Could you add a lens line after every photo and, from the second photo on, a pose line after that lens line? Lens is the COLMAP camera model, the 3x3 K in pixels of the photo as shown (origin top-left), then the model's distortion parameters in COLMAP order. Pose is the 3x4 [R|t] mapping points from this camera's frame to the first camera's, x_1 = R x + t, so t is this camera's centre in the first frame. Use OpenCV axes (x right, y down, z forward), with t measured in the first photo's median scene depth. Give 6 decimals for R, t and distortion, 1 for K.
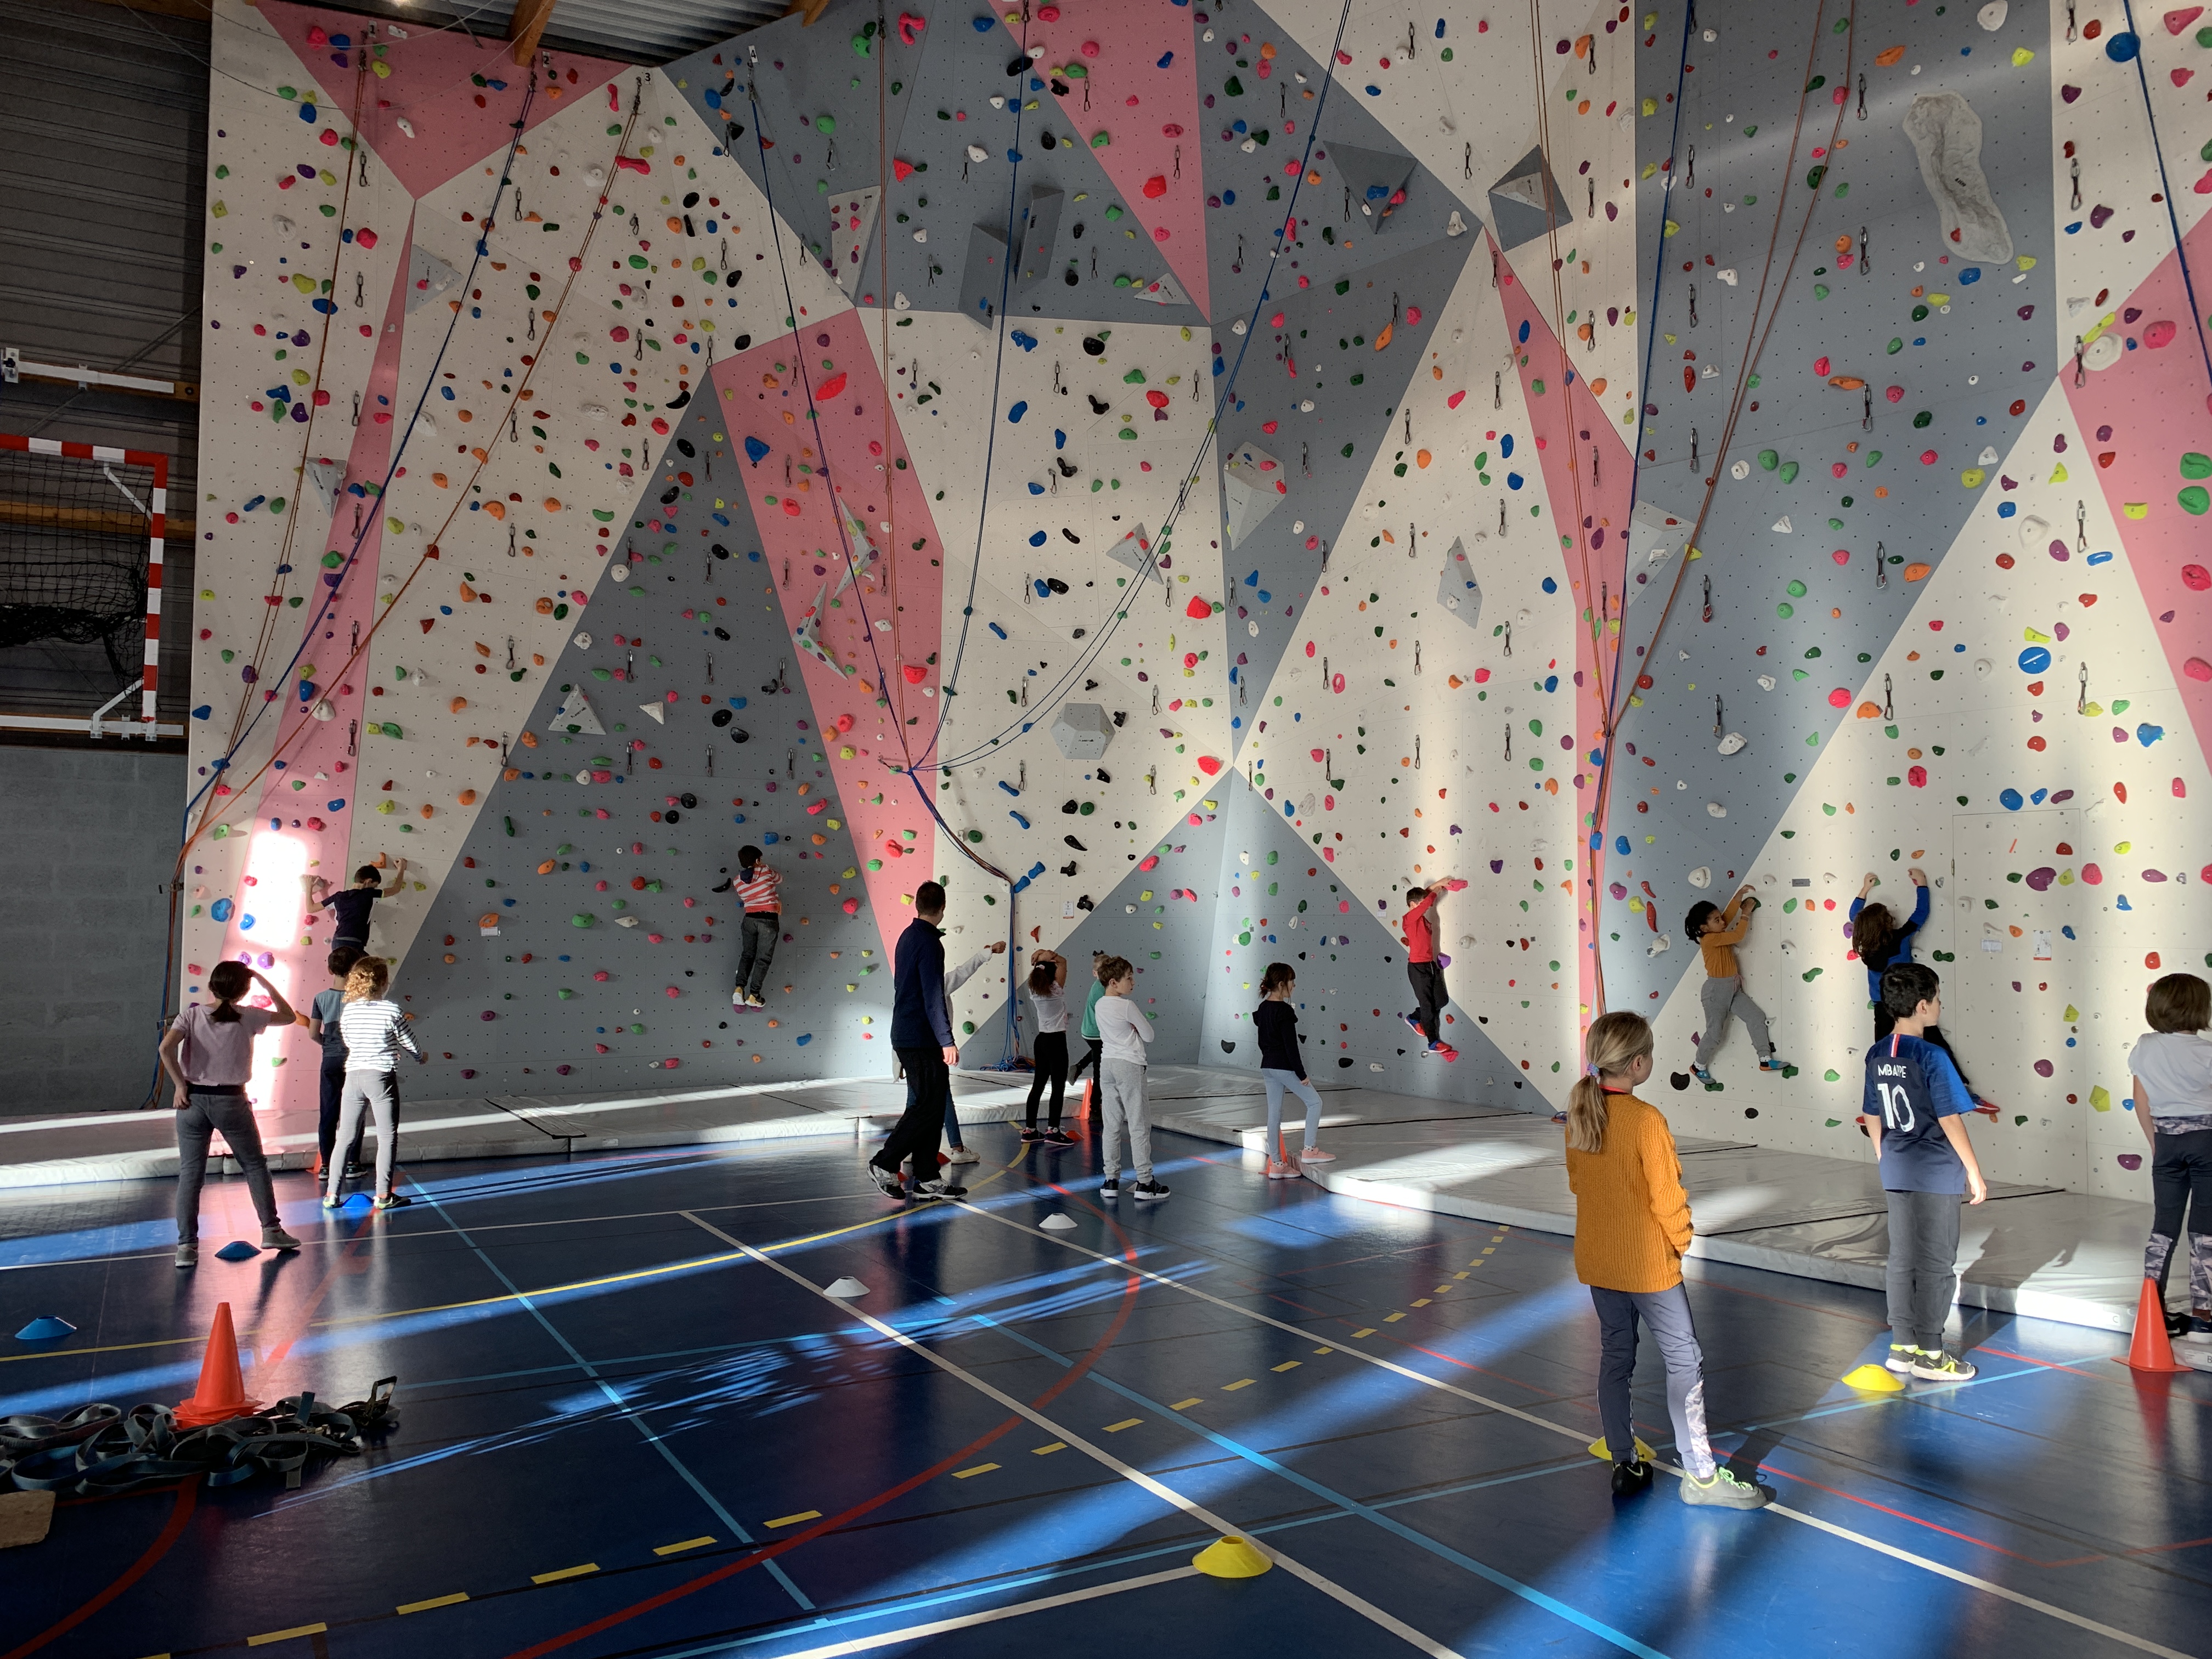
lens RADIAL K [[1654.6, 0, 1142.2], [0, 1654.6, 839.4], [0, 0, 1]] dist [0.006487, -0.007556]
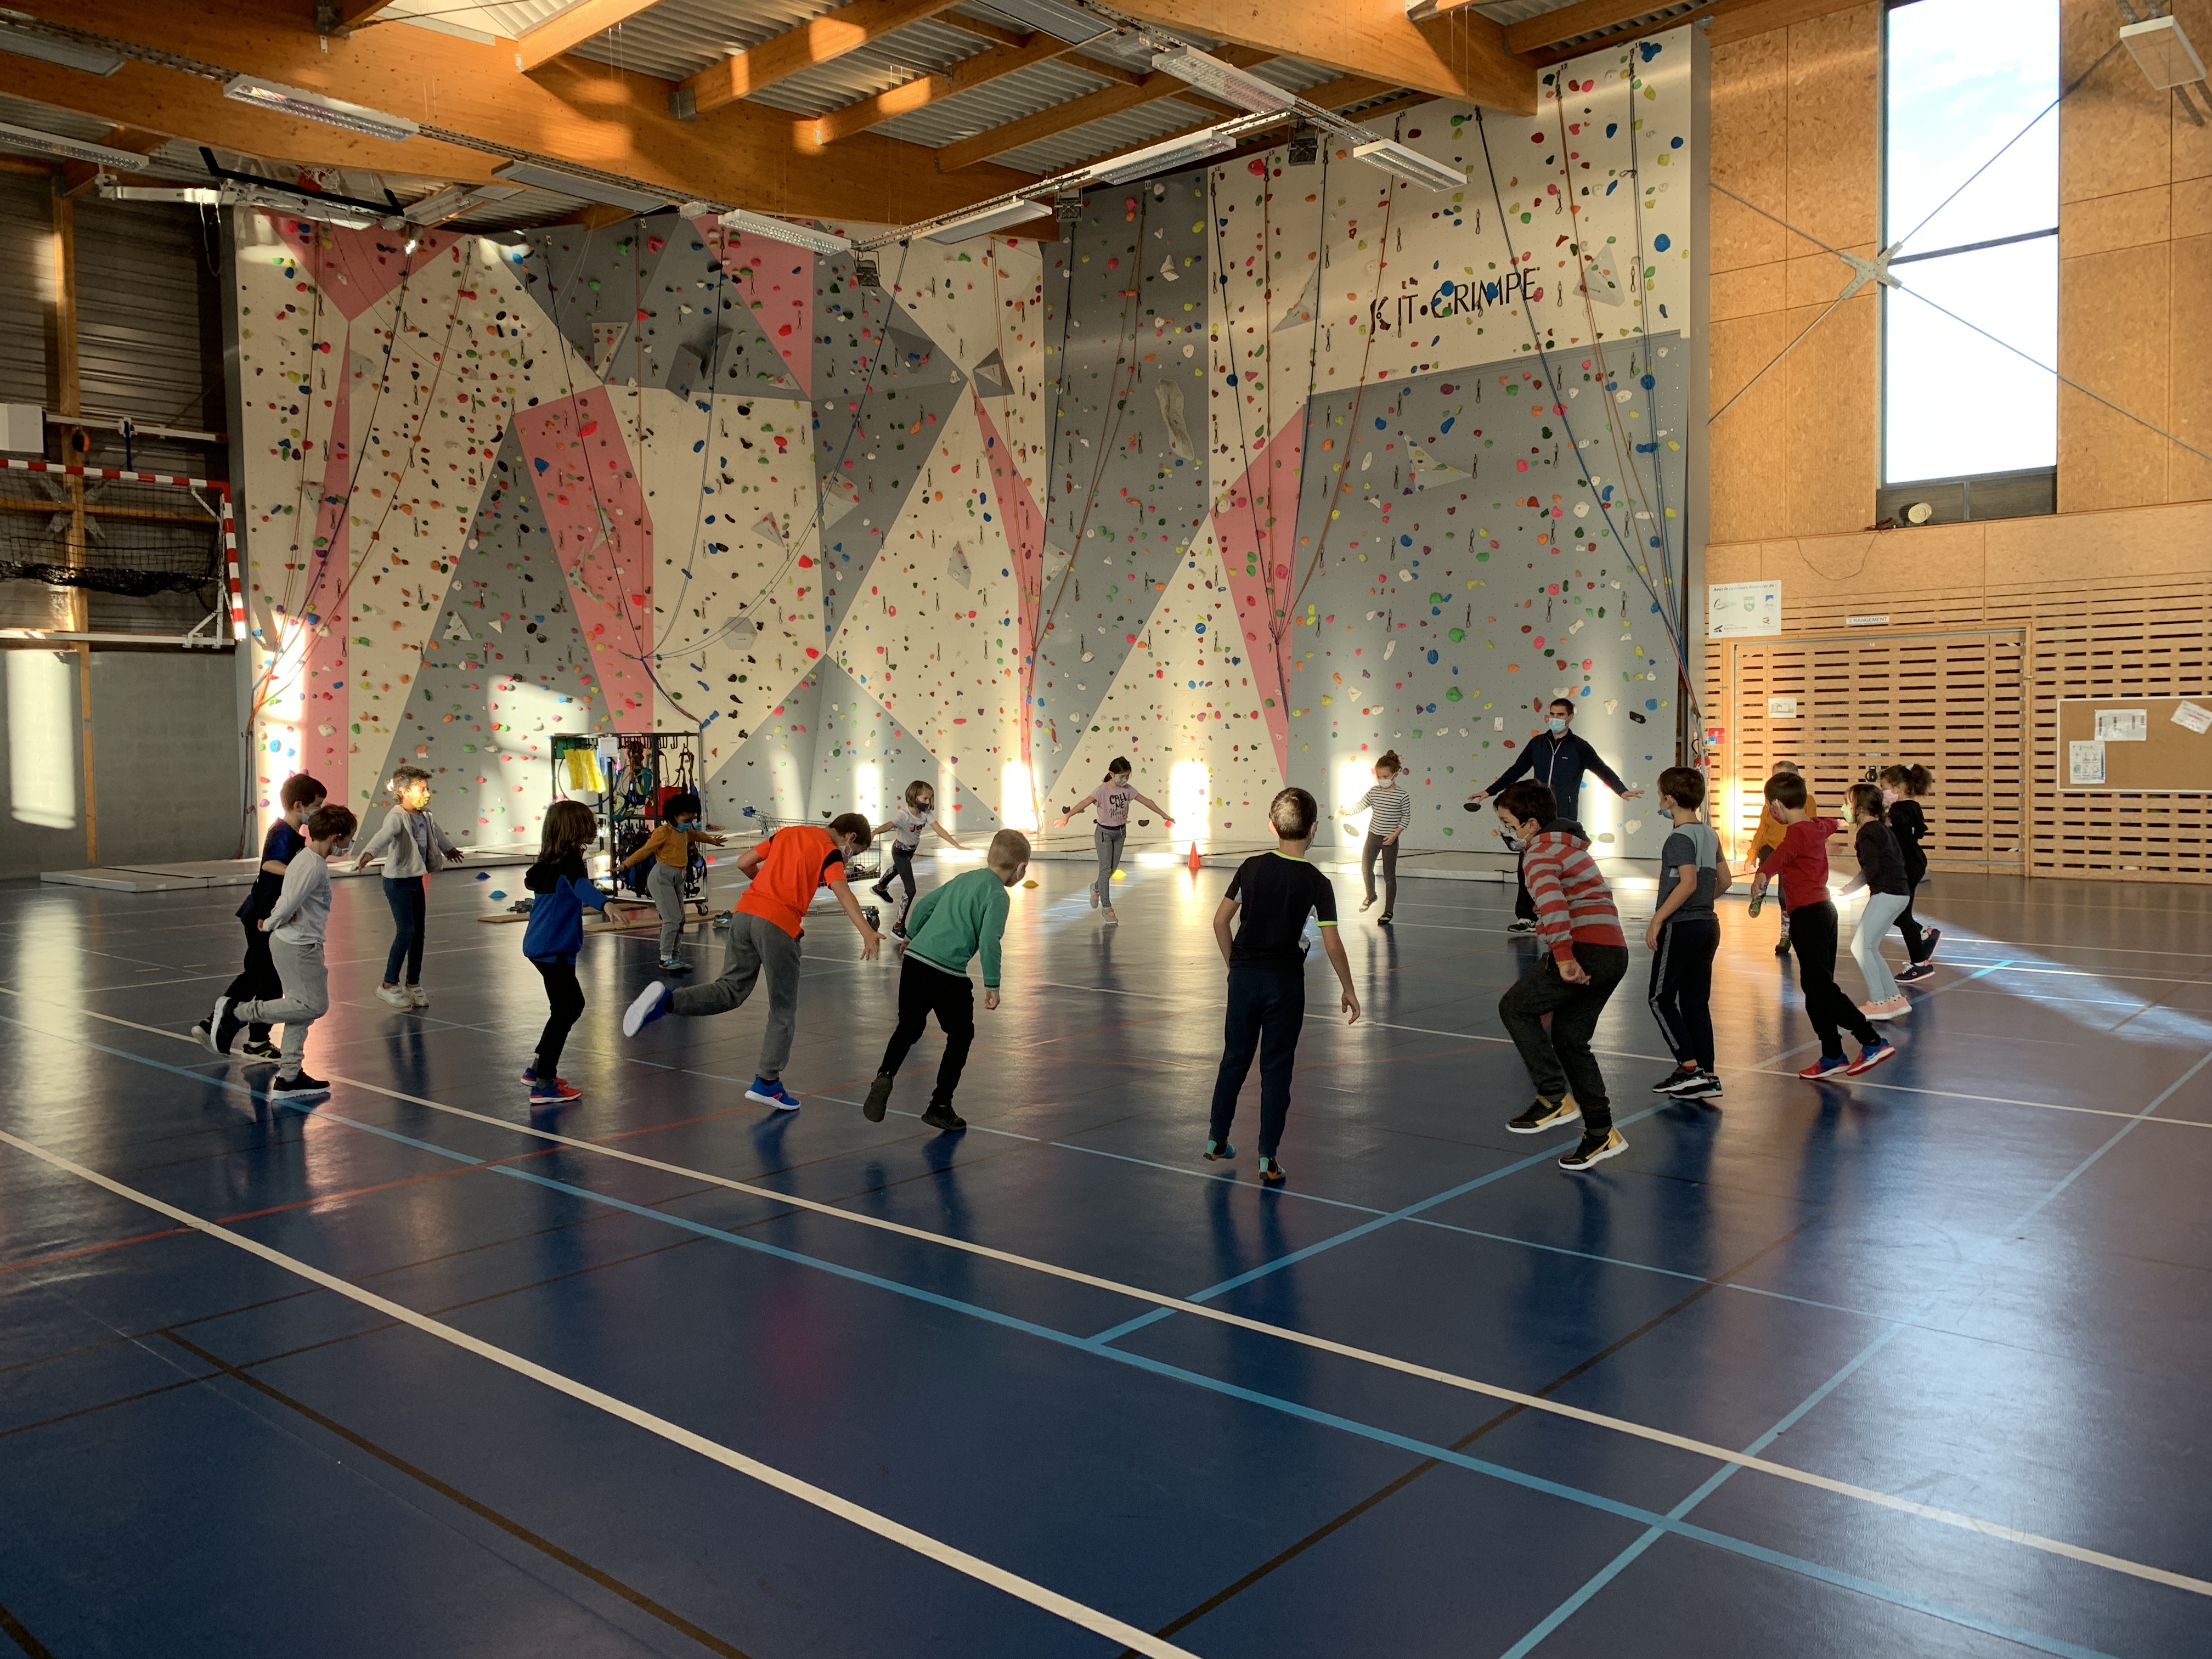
lens RADIAL K [[1694.6, 0, 1103.3], [0, 1694.6, 868.6], [0, 0, 1]] dist [0.002279, -0.000964]
pose [[0.948664, -0.042893, 0.313363, -0.270828], [0.004579, 0.992520, 0.121993, -0.040828], [-0.316252, -0.114295, 0.941765, -0.915492]]
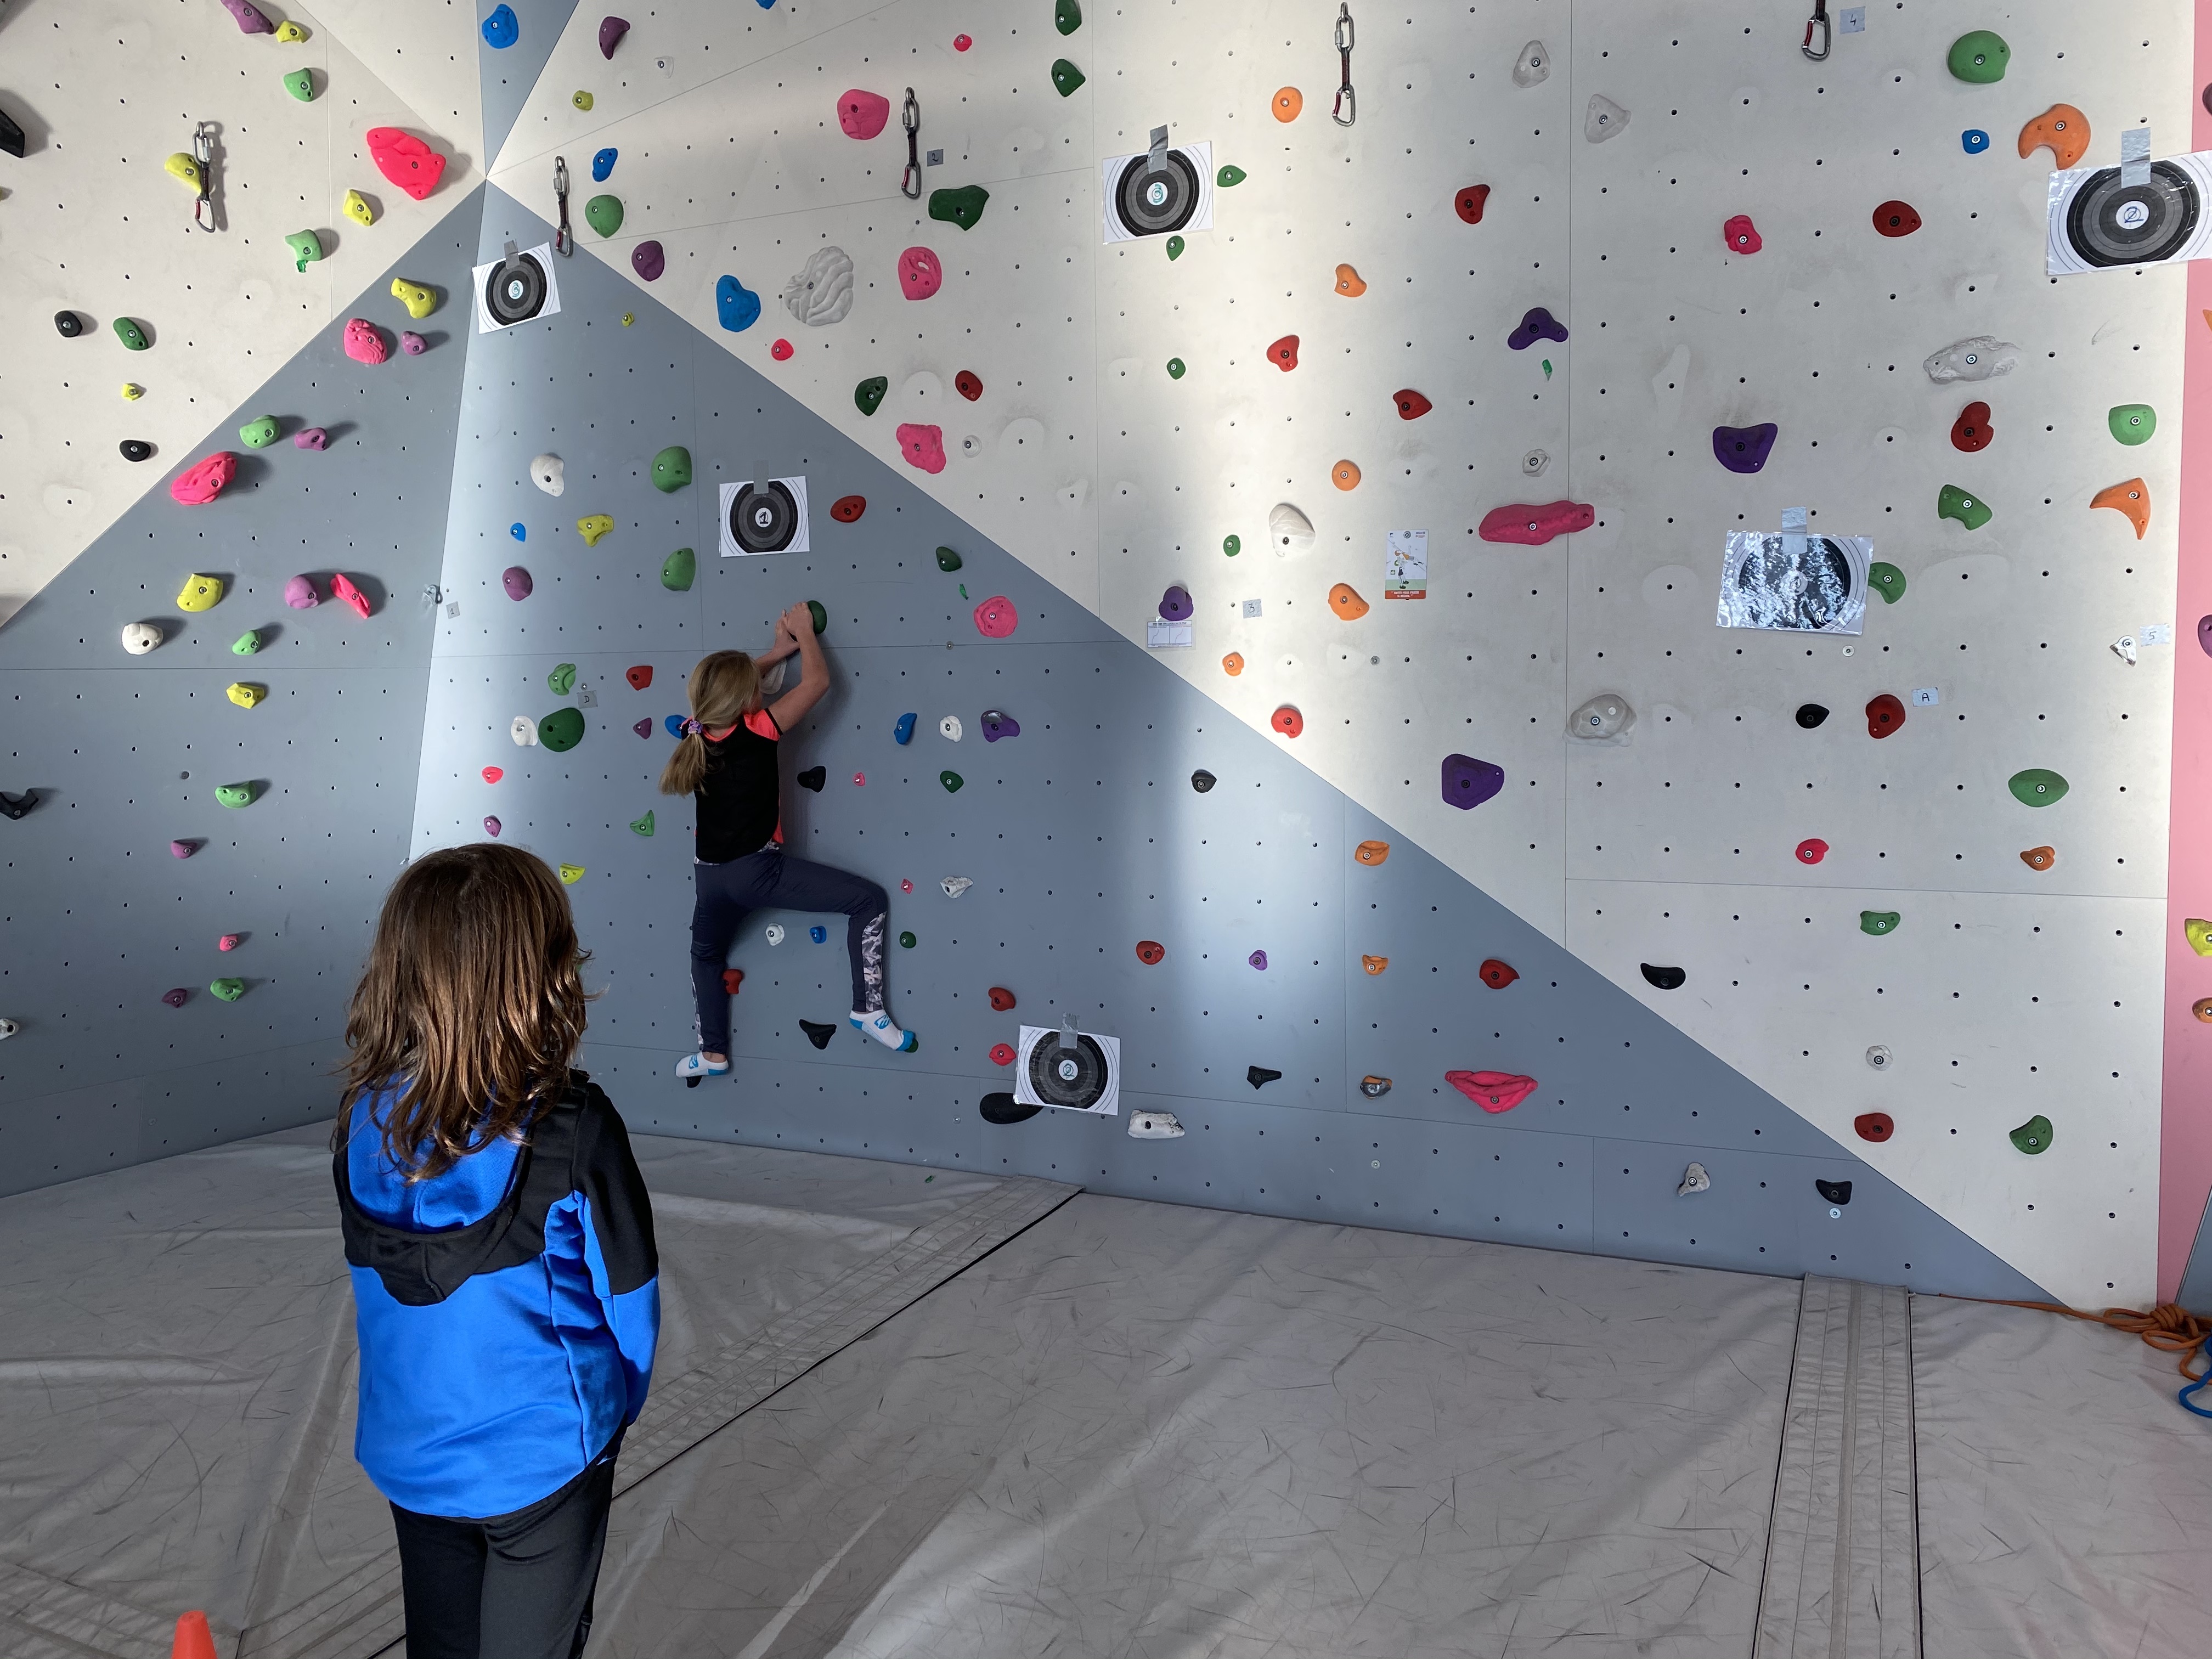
lens RADIAL K [[1654.5, 0, 1102.3], [0, 1654.5, 820.7], [0, 0, 1]] dist [0.002732, -0.000794]
pose [[0.820127, -0.063735, 0.568621, -0.040250], [-0.005841, 0.992793, 0.119703, 0.042821], [-0.572152, -0.101493, 0.813844, 0.755416]]
